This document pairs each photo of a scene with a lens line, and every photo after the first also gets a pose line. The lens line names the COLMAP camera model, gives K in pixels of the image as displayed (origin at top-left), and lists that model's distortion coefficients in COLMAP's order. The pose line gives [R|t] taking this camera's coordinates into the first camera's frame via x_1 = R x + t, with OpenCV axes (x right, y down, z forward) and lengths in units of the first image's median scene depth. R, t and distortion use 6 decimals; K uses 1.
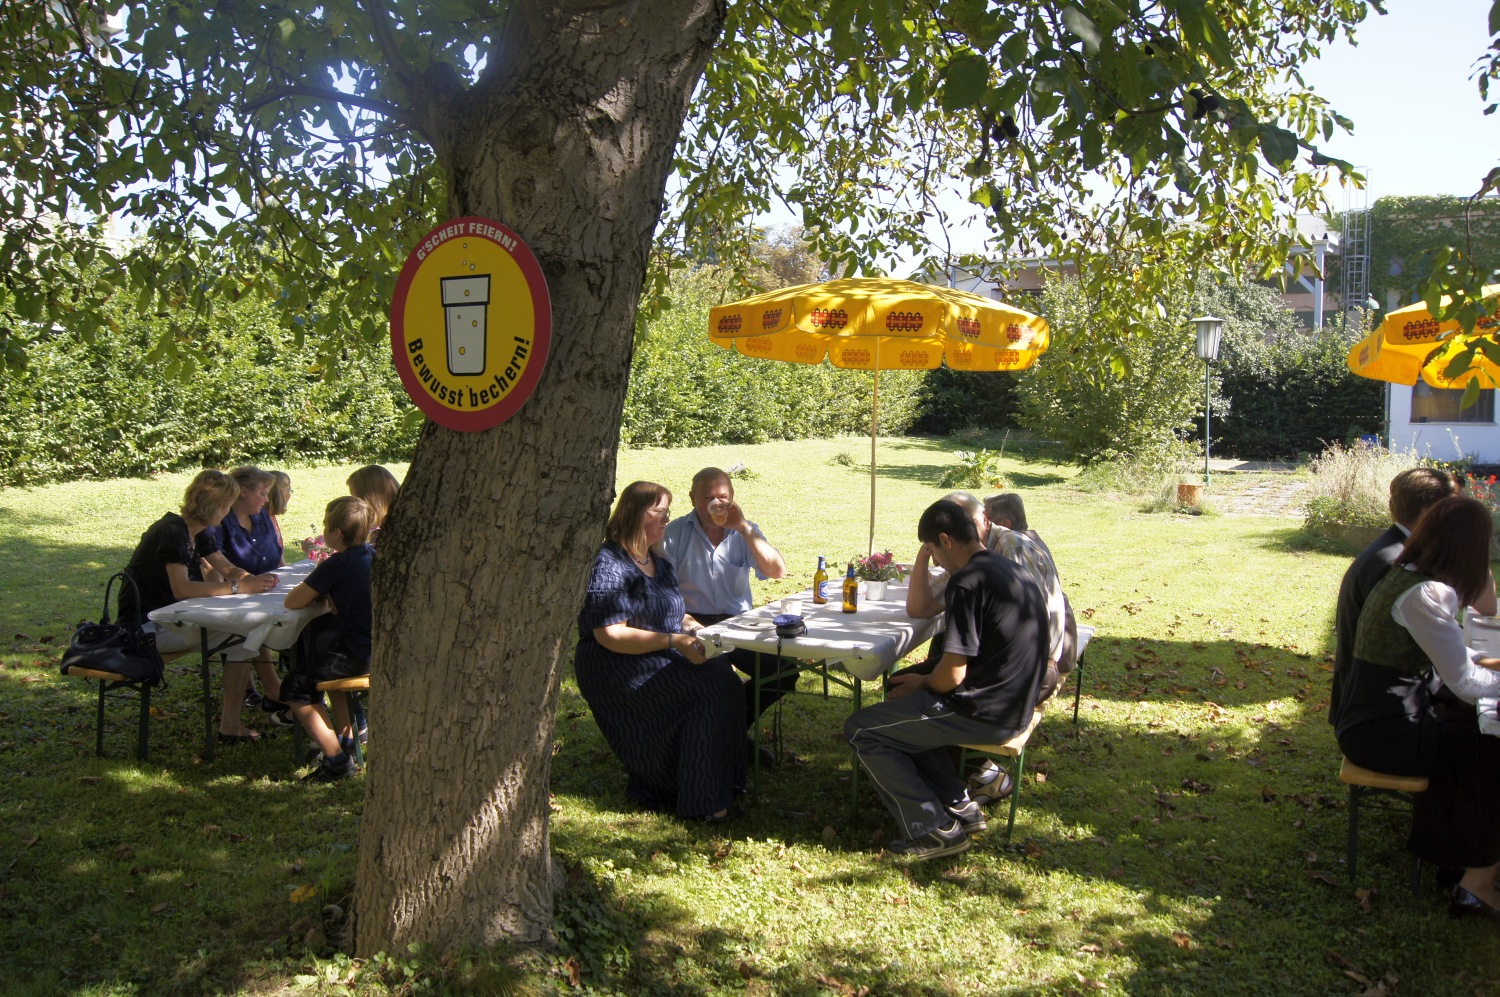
lens RADIAL K [[1117.8, 0, 750.0], [0, 1117.8, 498.5], [0, 0, 1]] dist [-0.077720, 0.006565]
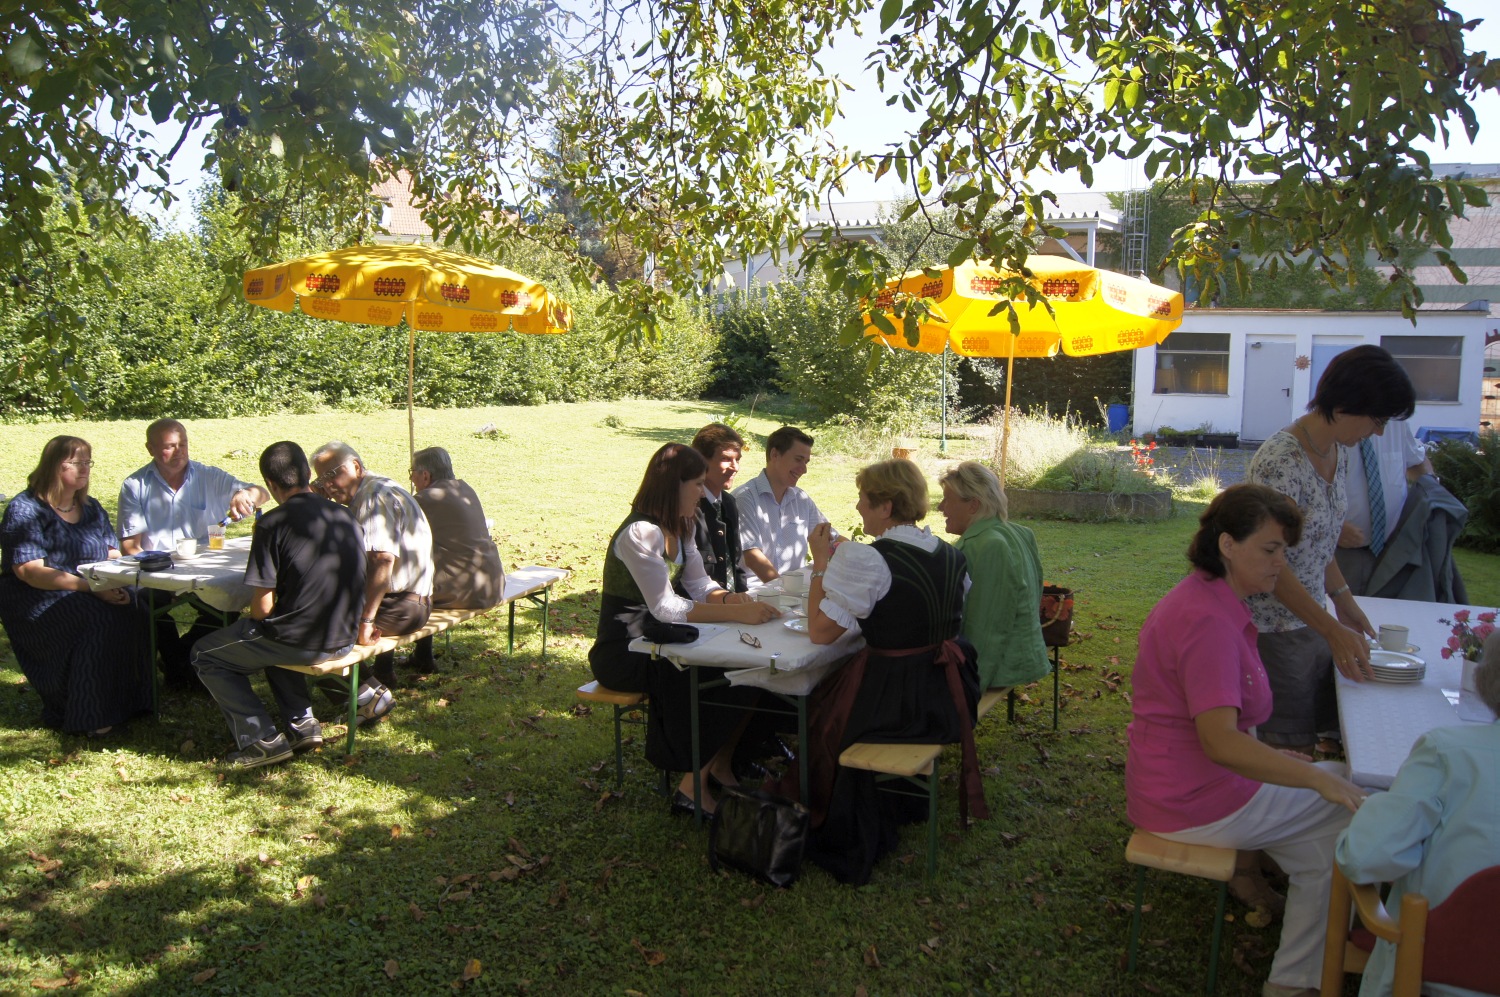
lens RADIAL K [[1117.8, 0, 750.0], [0, 1117.8, 498.5], [0, 0, 1]] dist [-0.077720, 0.006565]
pose [[0.993974, 0.005592, 0.109471, 0.125398], [-0.009034, 0.999479, 0.030972, 0.003181], [-0.109241, -0.031775, 0.993507, -0.035771]]
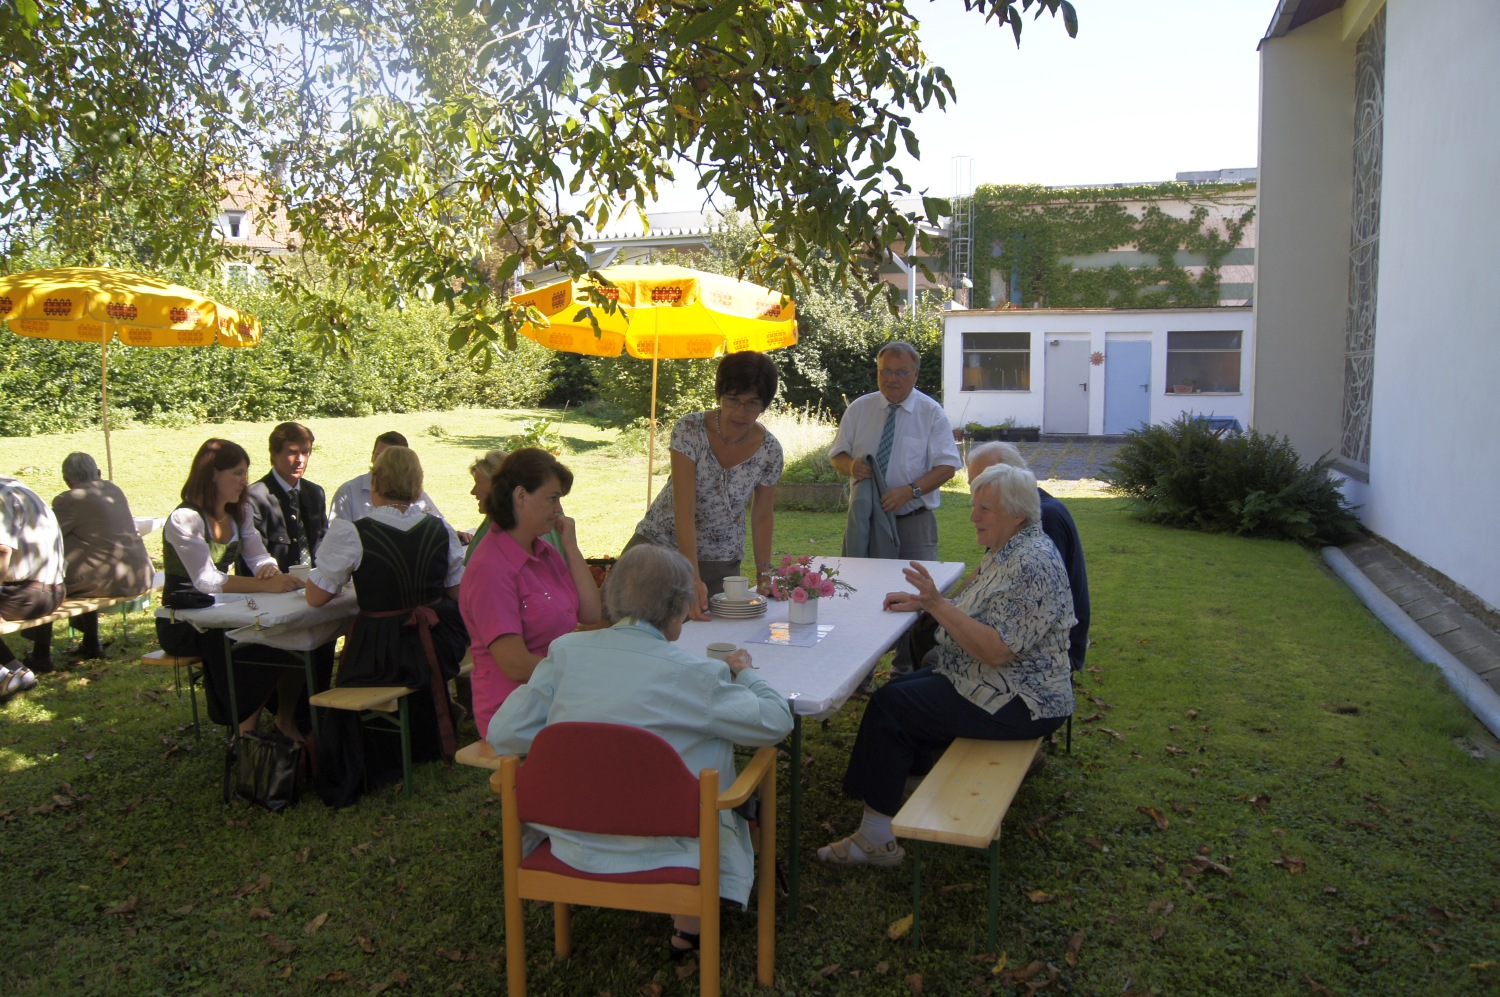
lens RADIAL K [[1117.8, 0, 750.0], [0, 1117.8, 498.5], [0, 0, 1]] dist [-0.077720, 0.006565]
pose [[0.980005, -0.022059, 0.197744, 0.211913], [0.017418, 0.999531, 0.025181, 0.009079], [-0.198207, -0.021233, 0.979930, -0.089484]]
